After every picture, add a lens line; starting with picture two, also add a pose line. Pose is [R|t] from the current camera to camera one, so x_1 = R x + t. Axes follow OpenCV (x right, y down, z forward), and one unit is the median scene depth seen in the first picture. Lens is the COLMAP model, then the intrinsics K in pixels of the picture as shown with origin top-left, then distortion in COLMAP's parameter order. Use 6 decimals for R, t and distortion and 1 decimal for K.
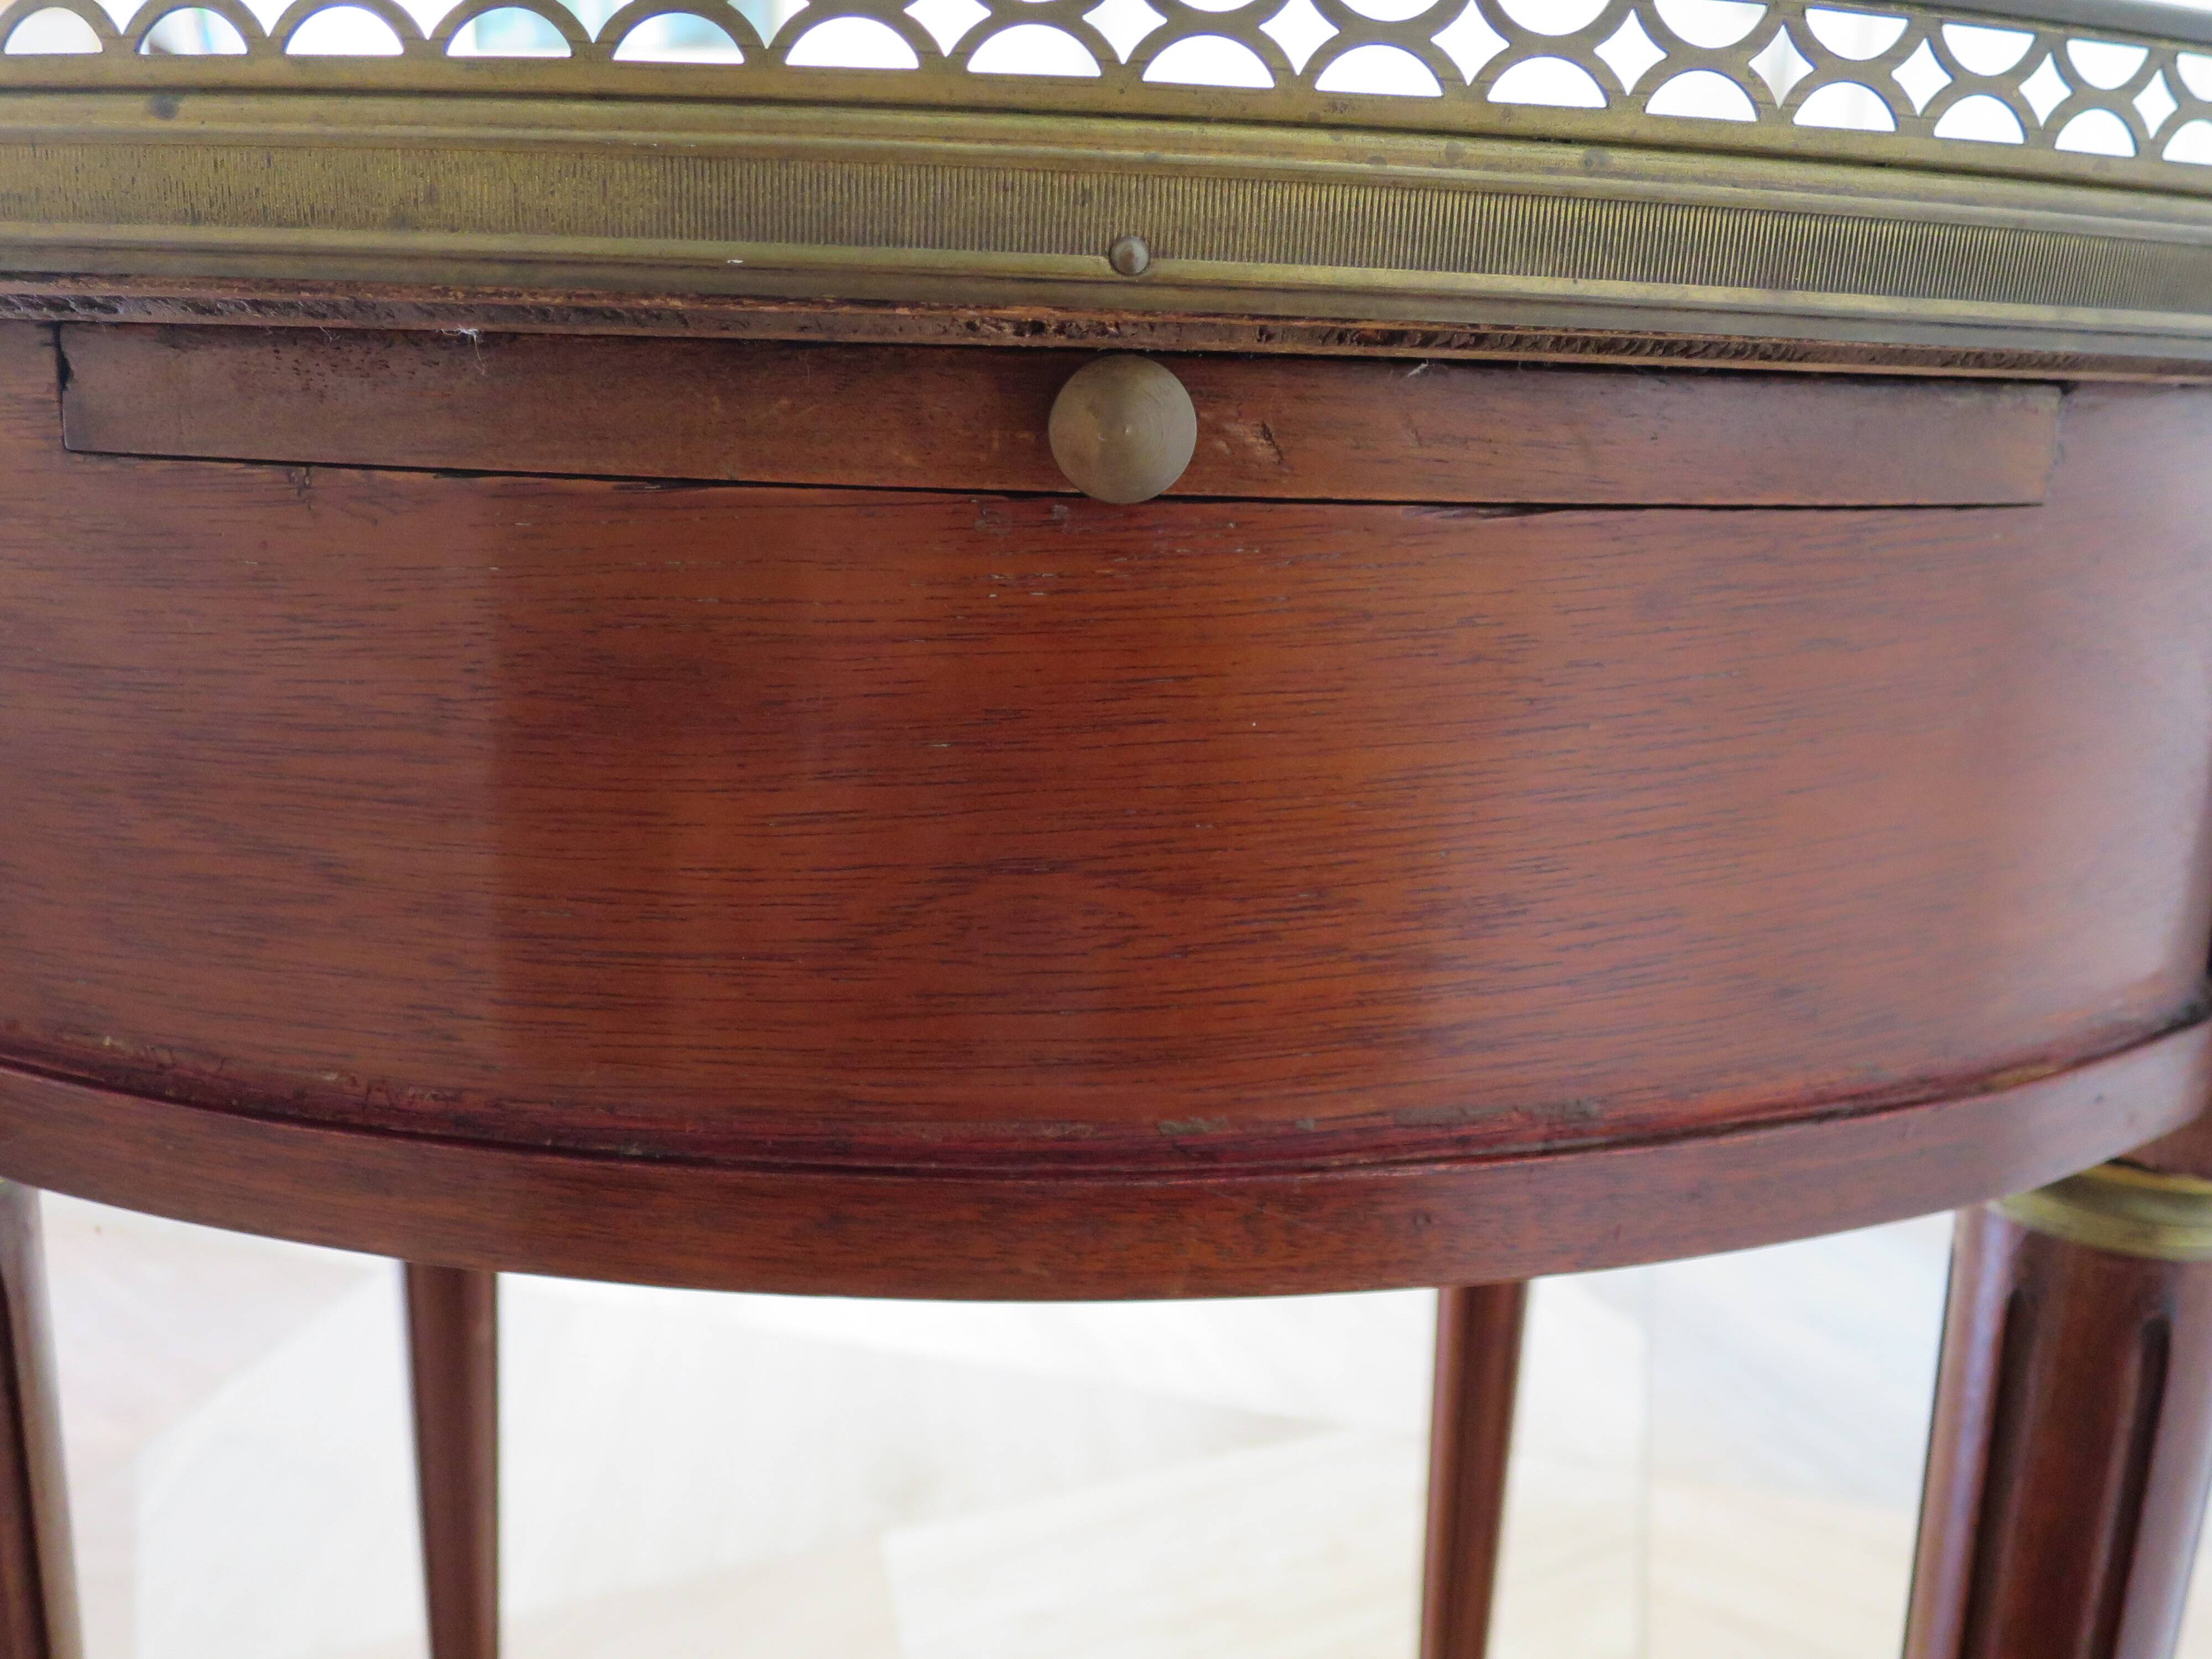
lens RADIAL K [[2061.2, 0, 1074.2], [0, 2061.2, 830.7], [0, 0, 1]] dist [-0.049840, 0.010078]
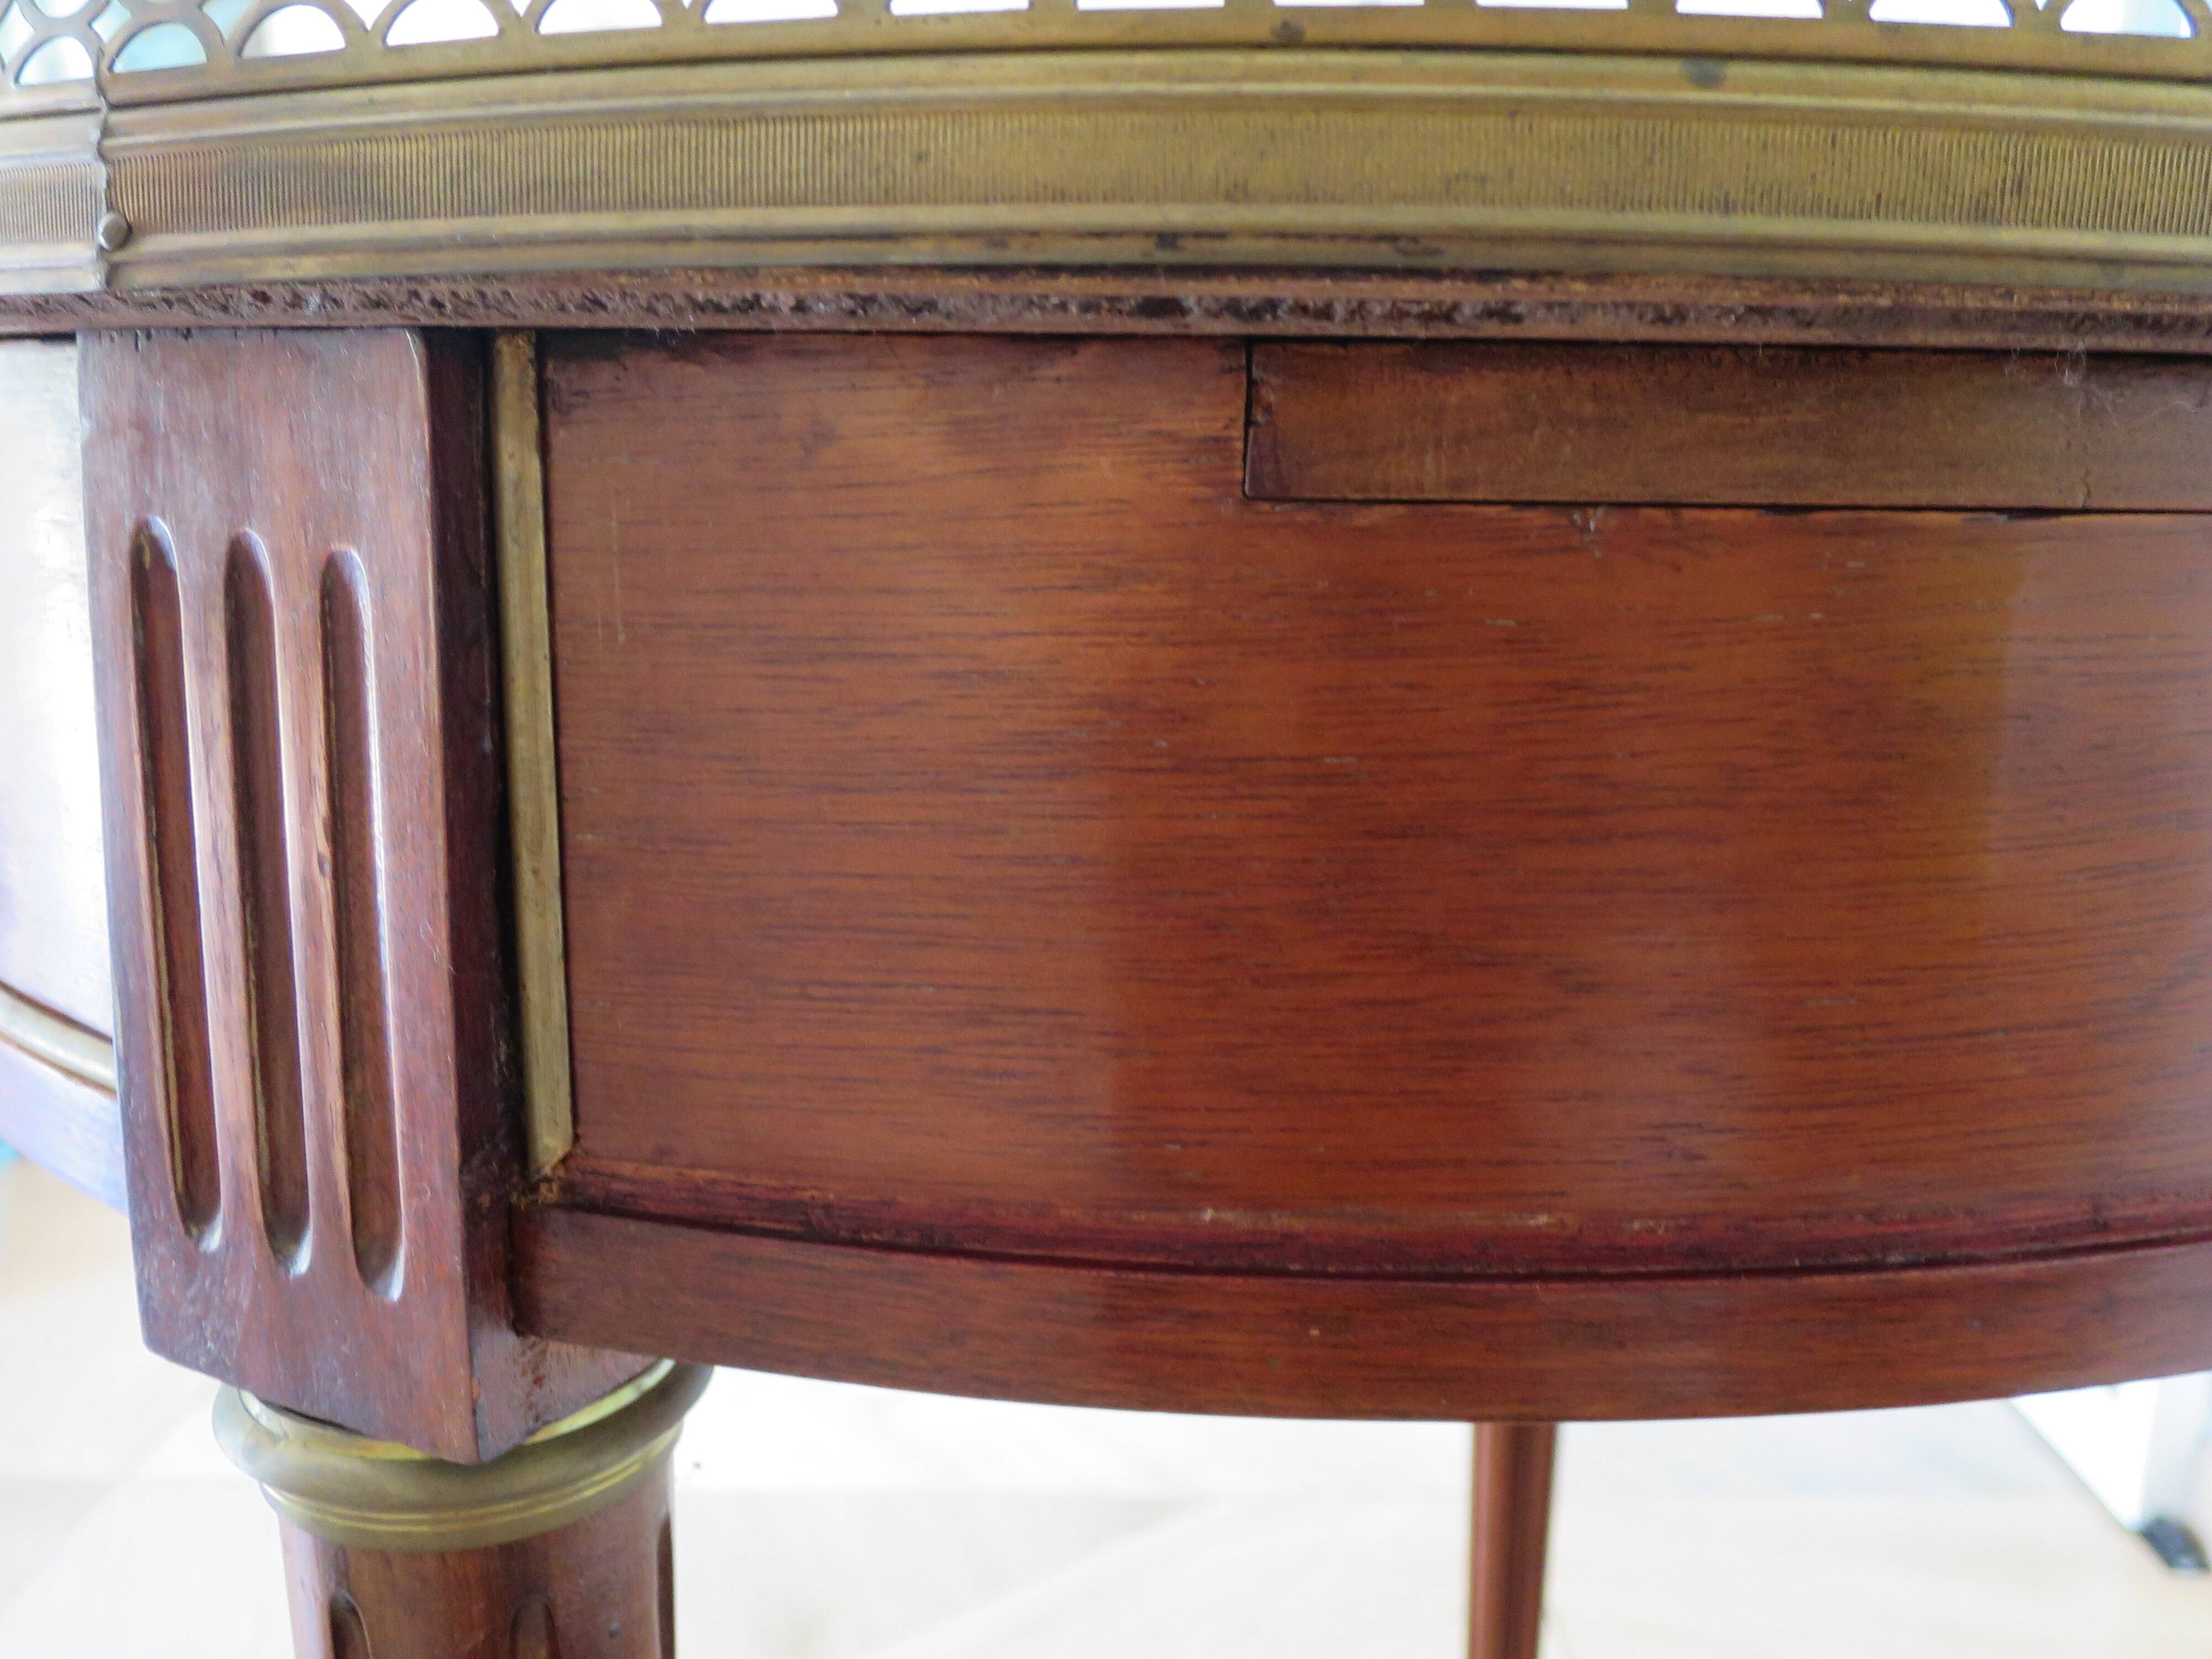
lens RADIAL K [[2050.9, 0, 1104.3], [0, 2050.9, 832.1], [0, 0, 1]] dist [-0.049781, 0.001541]
pose [[0.966882, -0.072174, 0.244806, -0.787563], [0.081807, 0.996215, -0.029397, -0.033512], [-0.241758, 0.048450, 0.969126, 0.223382]]
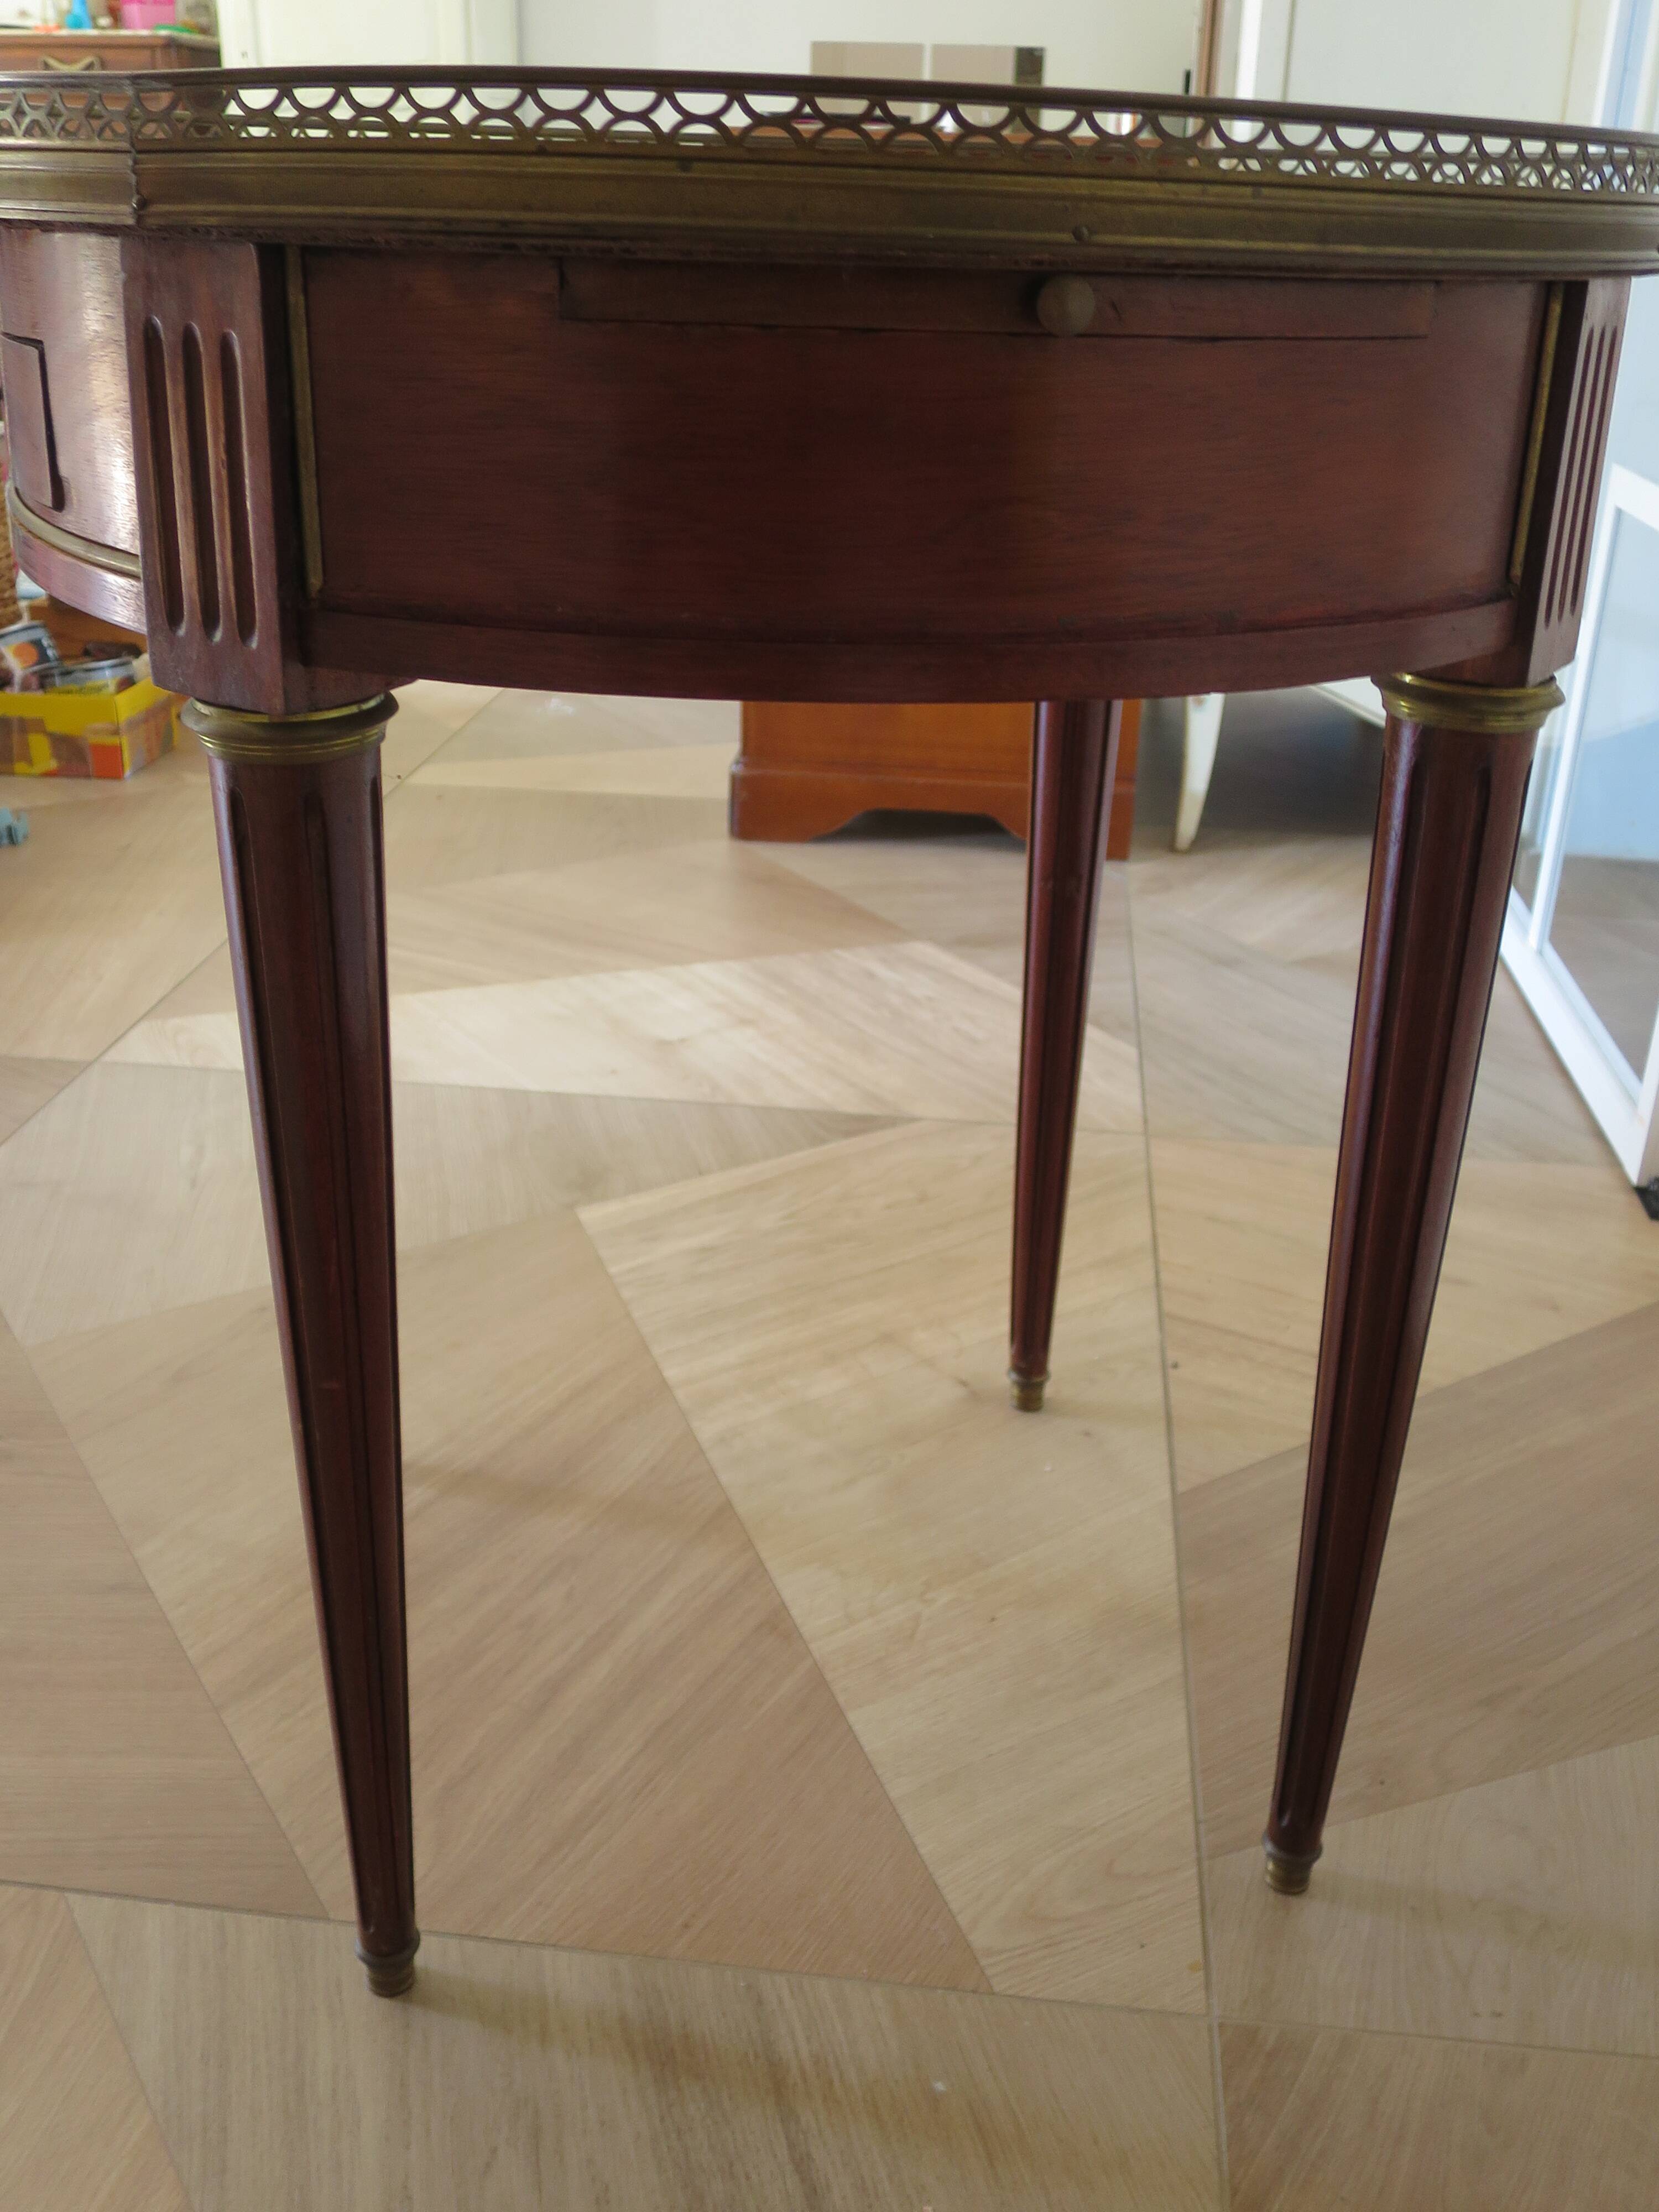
lens RADIAL K [[2050.9, 0, 829.5], [0, 2050.9, 1106.0], [0, 0, 1]] dist [-0.049781, 0.001541]
pose [[0.987820, -0.065892, 0.140962, -0.591840], [0.039236, 0.982118, 0.184130, 0.254801], [-0.150574, -0.176356, 0.972741, -1.325970]]
